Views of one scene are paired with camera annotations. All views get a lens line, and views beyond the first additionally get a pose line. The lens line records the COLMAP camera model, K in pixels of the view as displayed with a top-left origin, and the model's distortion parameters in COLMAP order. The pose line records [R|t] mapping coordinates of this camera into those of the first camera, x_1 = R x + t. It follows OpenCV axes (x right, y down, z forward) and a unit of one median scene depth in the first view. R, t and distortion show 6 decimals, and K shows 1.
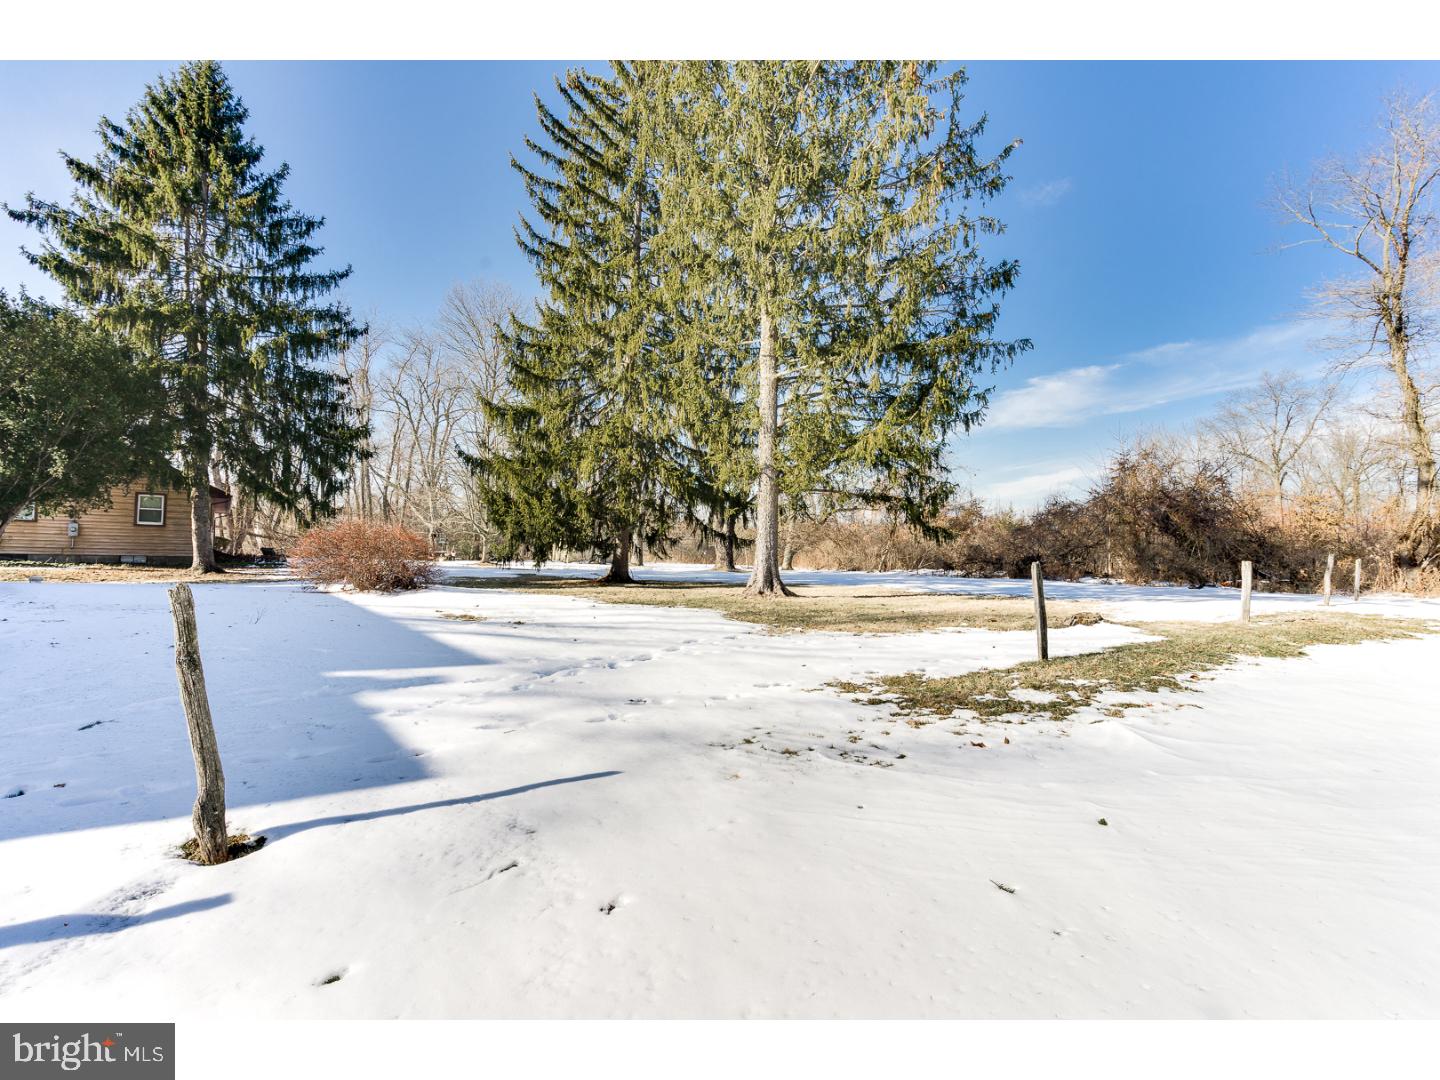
lens RADIAL K [[652.7, 0, 721.7], [0, 652.7, 541.2], [0, 0, 1]] dist [-0.013217, 0.000066]
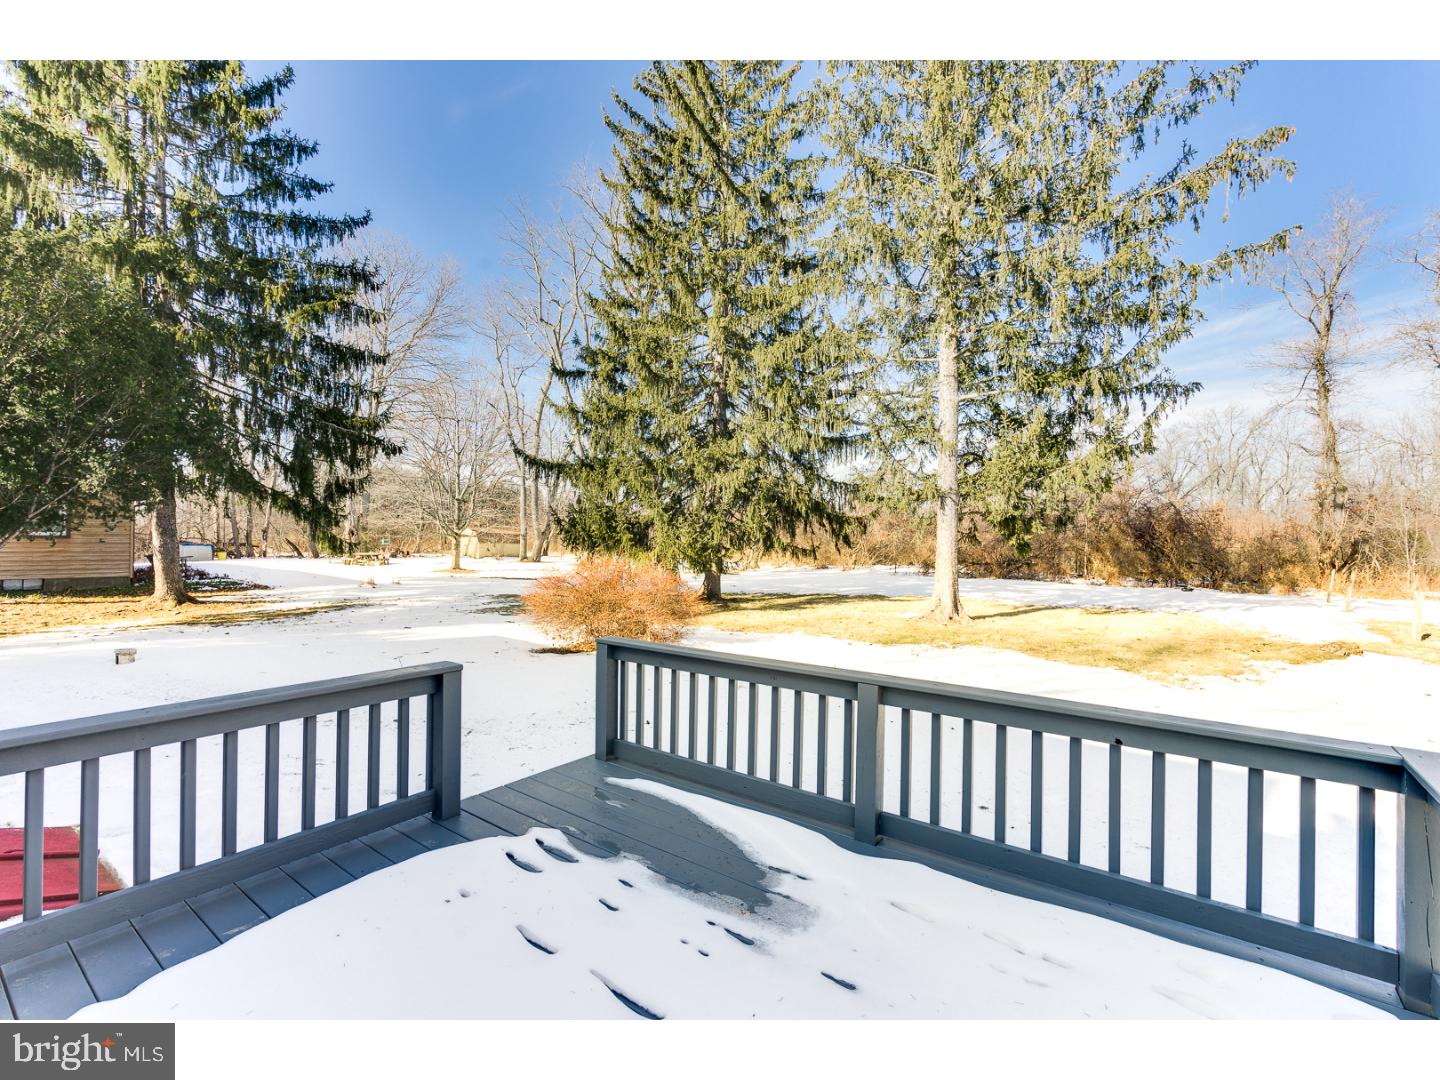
lens RADIAL K [[652.7, 0, 707.7], [0, 652.7, 537.9], [0, 0, 1]] dist [-0.013217, 0.000066]
pose [[0.959173, -0.005190, 0.282773, -0.415911], [-0.003836, 0.999501, 0.031356, -0.052563], [-0.282795, -0.031161, 0.958674, 0.110376]]
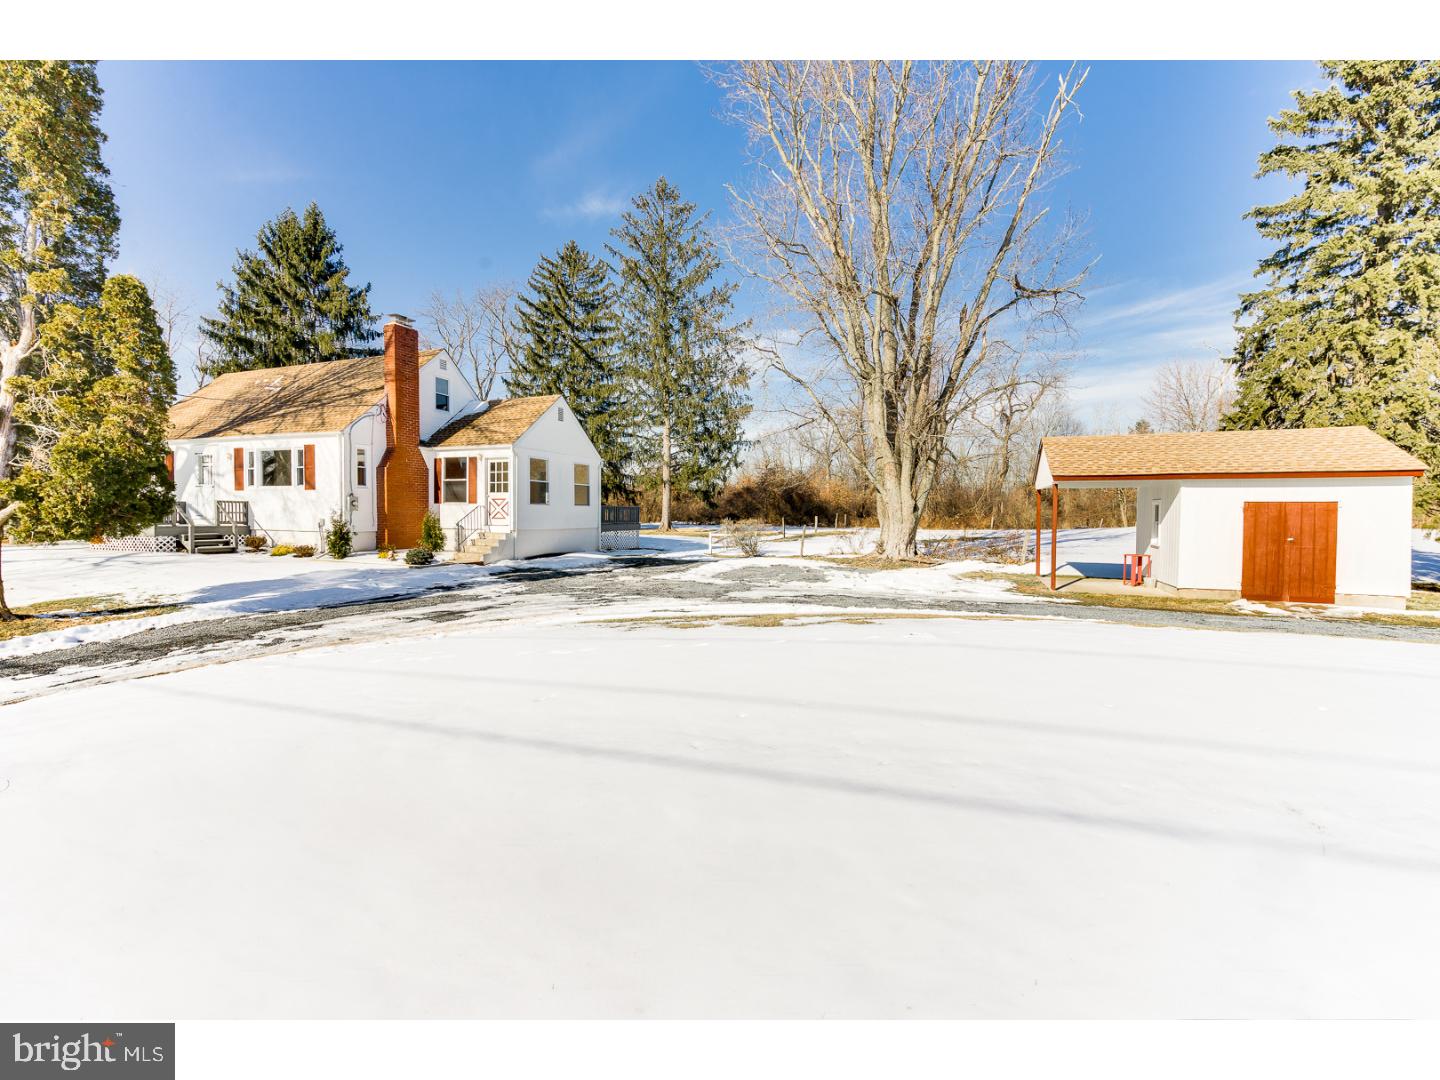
lens RADIAL K [[652.7, 0, 719.6], [0, 652.7, 537.5], [0, 0, 1]] dist [-0.013217, 0.000066]
pose [[0.855137, -0.031046, 0.517472, -0.782043], [-0.006232, 0.997517, 0.070146, -0.053240], [-0.518365, -0.063209, 0.852820, -0.923689]]
